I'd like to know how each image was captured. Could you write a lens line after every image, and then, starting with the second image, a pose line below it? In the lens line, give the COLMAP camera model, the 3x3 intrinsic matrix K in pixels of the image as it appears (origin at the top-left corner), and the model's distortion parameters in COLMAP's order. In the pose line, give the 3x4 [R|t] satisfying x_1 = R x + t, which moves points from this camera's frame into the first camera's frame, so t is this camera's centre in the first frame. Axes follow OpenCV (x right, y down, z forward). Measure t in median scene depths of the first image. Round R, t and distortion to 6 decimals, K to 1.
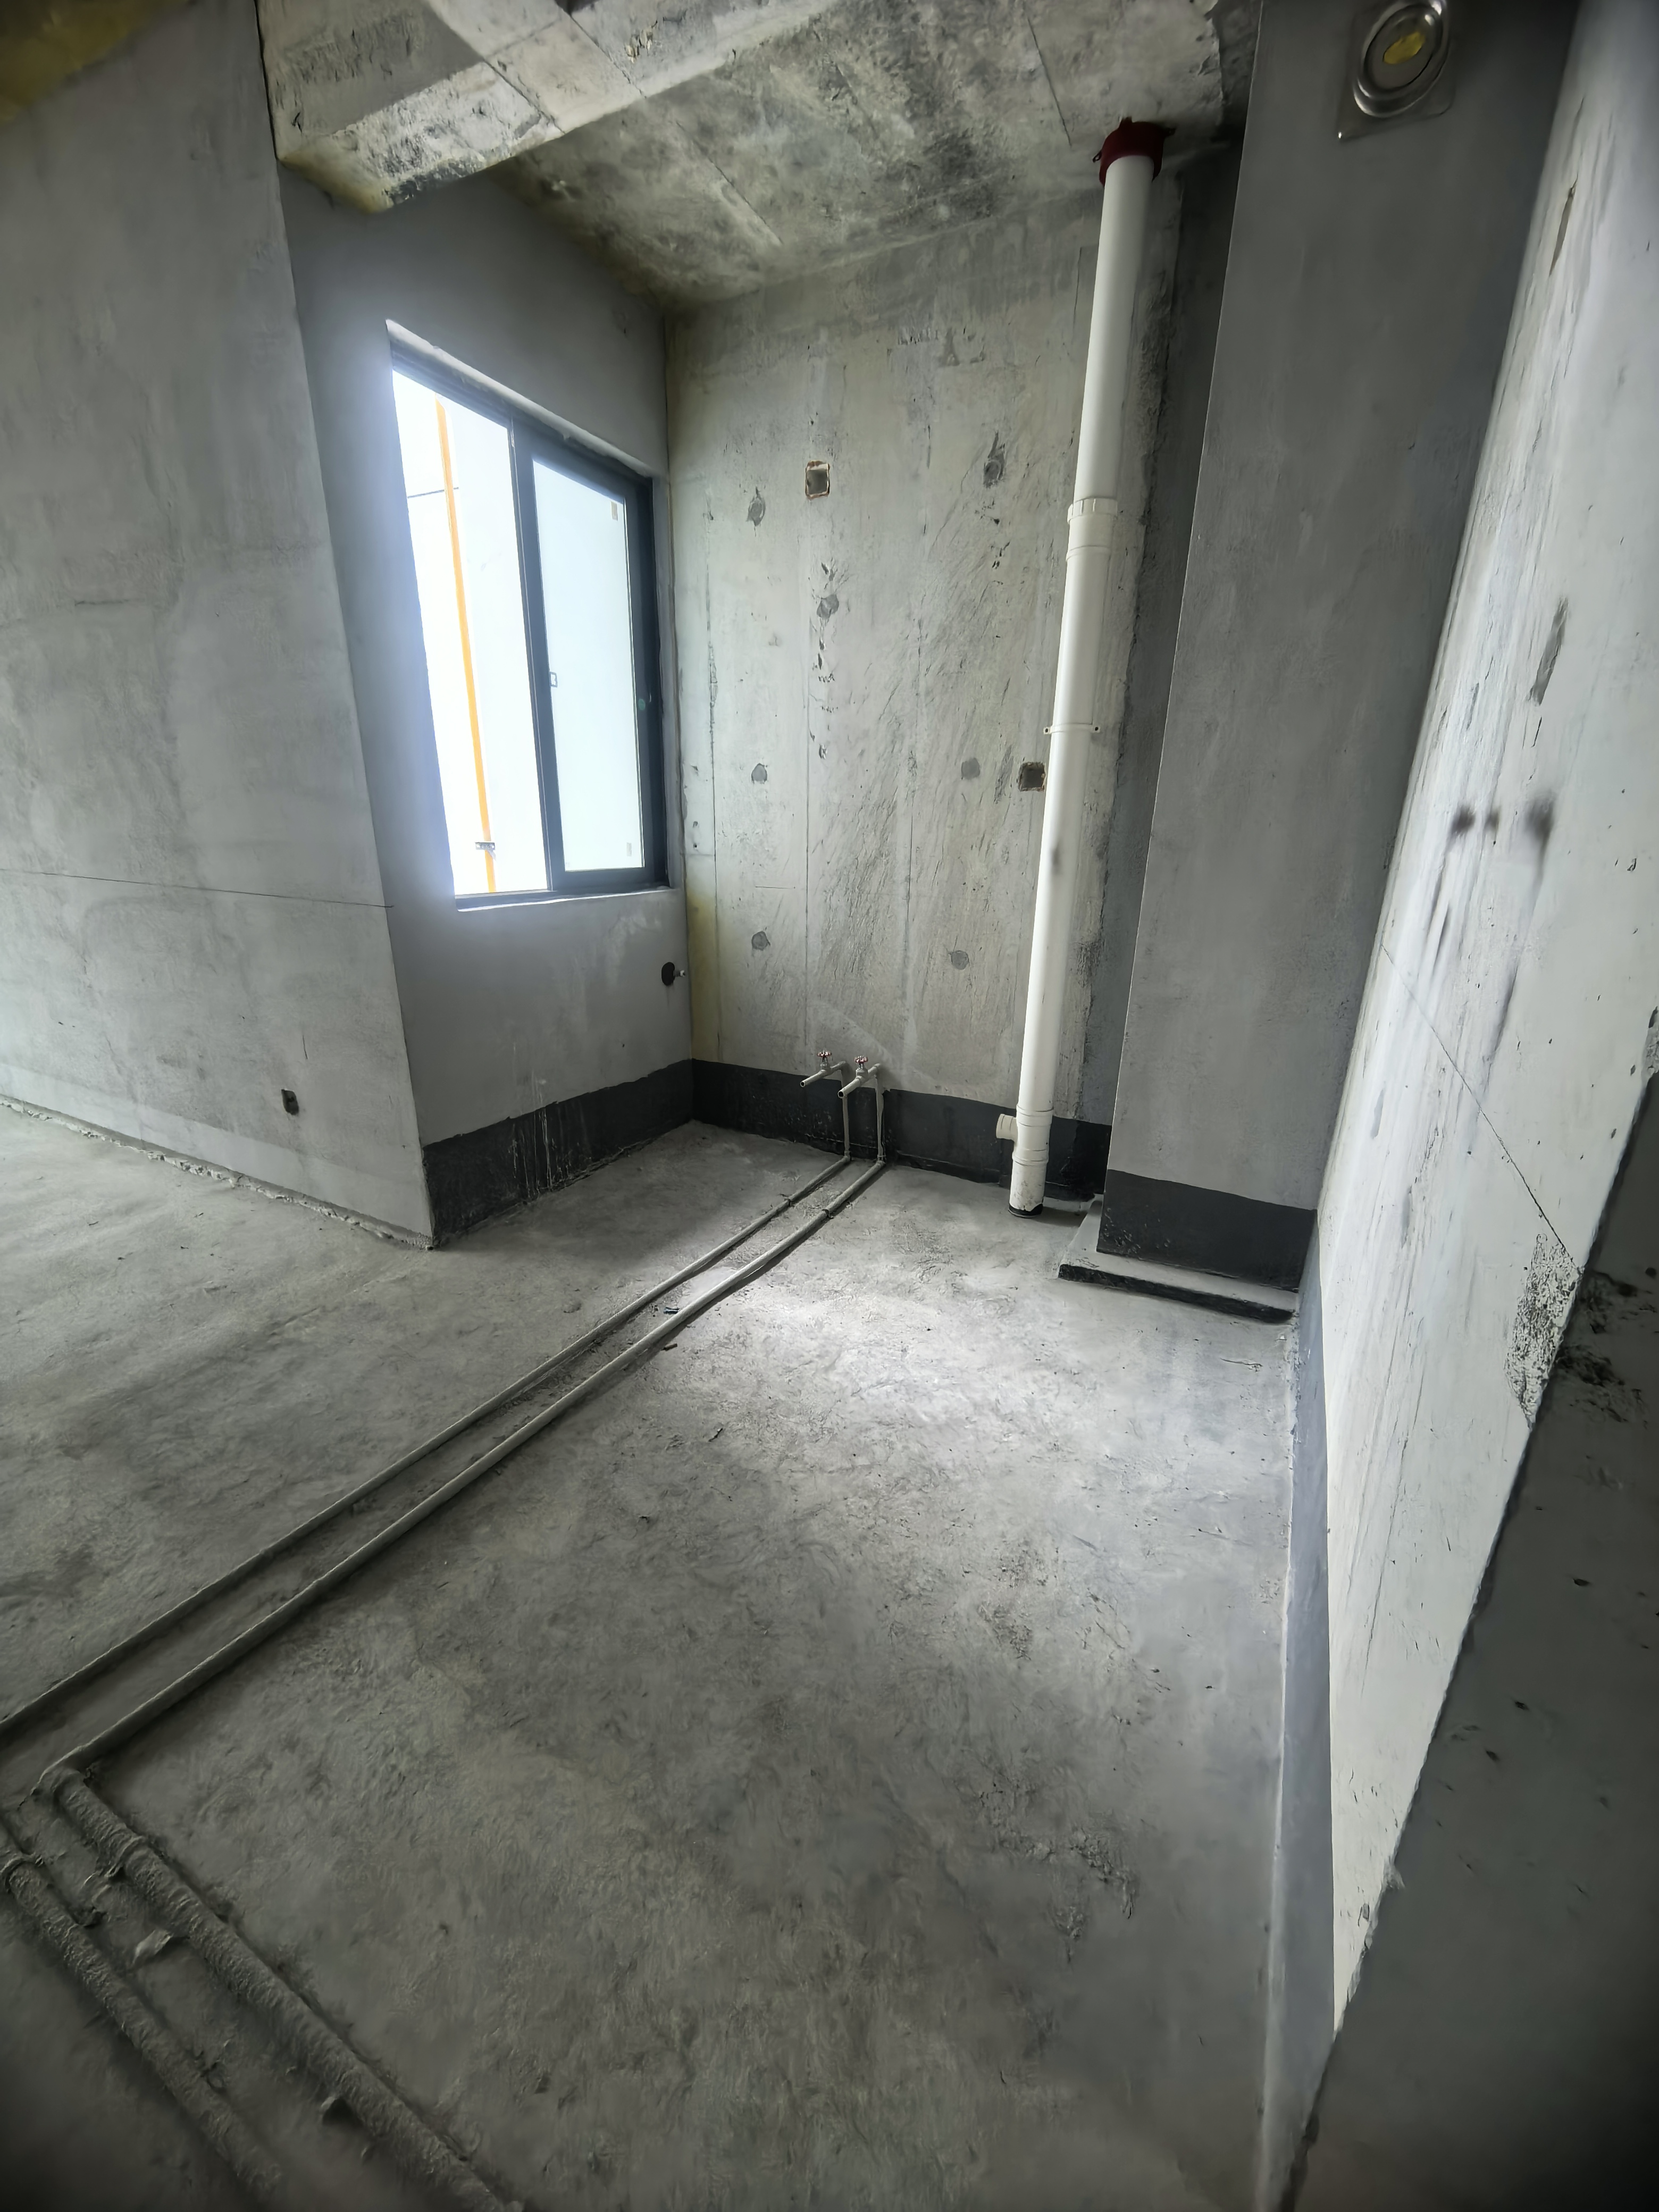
lens RADIAL K [[871.0, 0, 830.1], [0, 871.0, 1111.7], [0, 0, 1]] dist [0.008193, -0.000003]
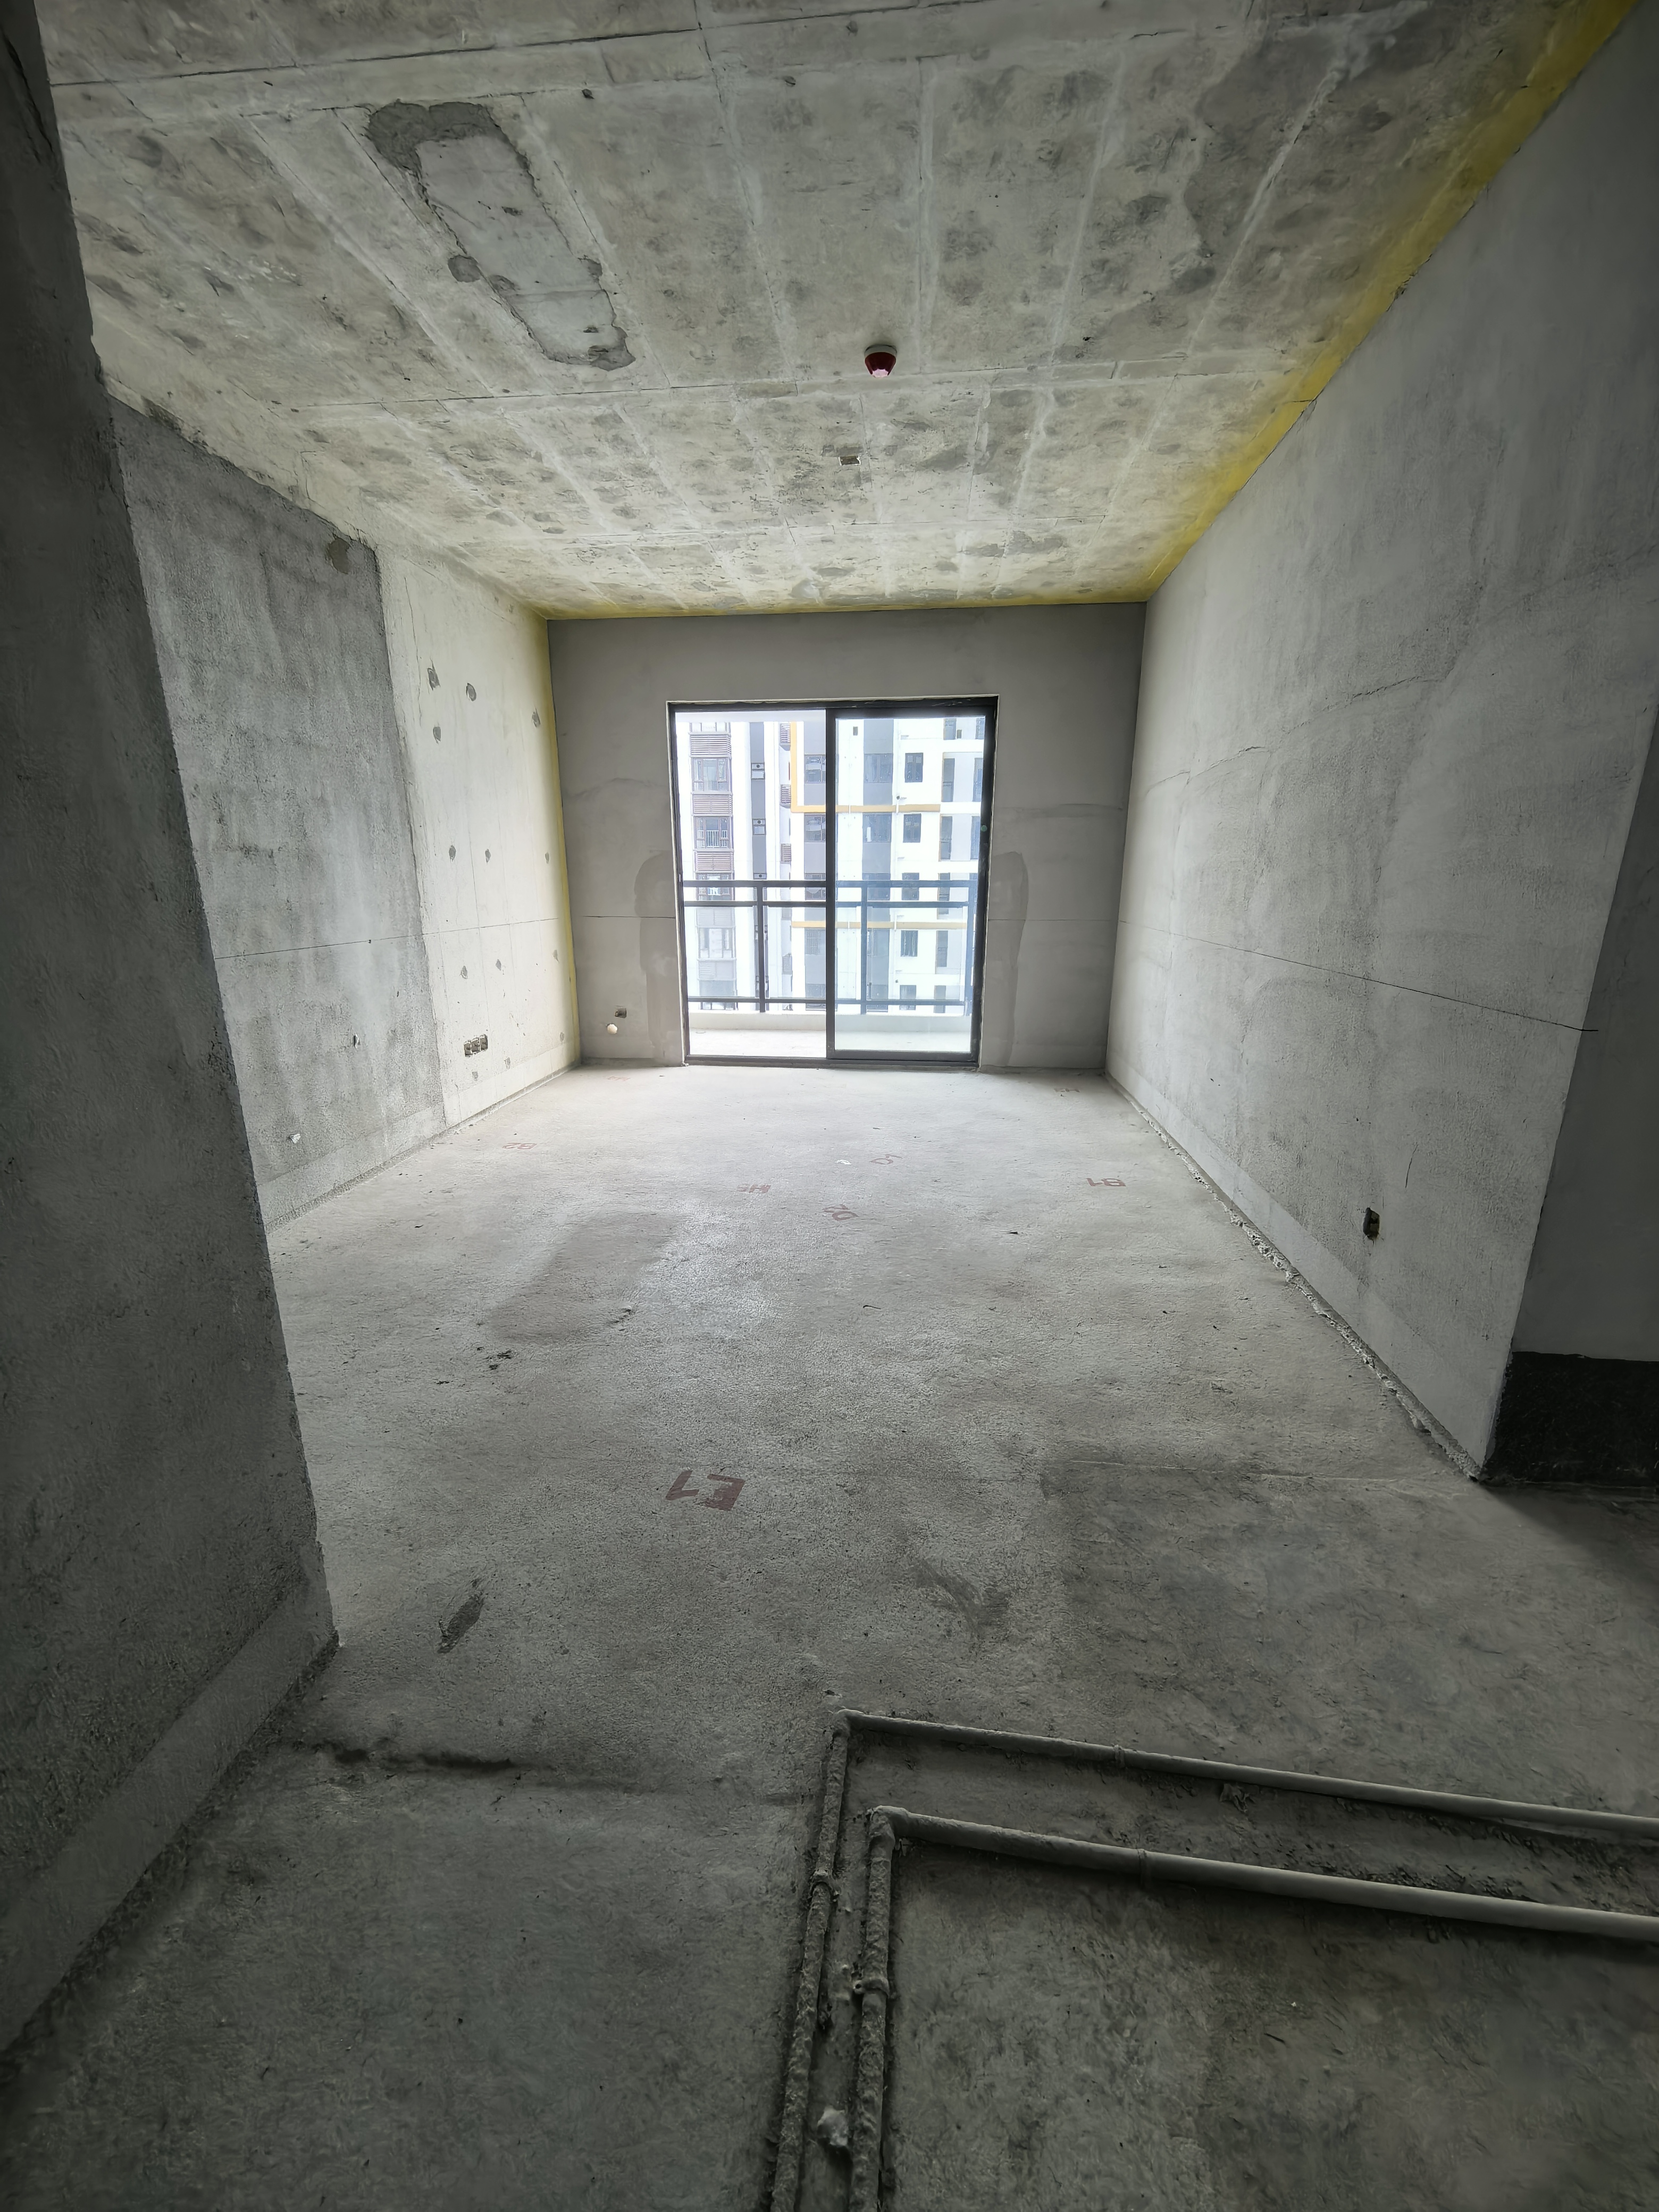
lens RADIAL K [[871.0, 0, 830.1], [0, 871.0, 1111.7], [0, 0, 1]] dist [0.008193, -0.000003]
pose [[0.375903, 0.226655, -0.898513, -0.070612], [-0.288682, 0.950017, 0.118874, -0.071422], [0.880545, 0.214699, 0.422545, 0.147076]]
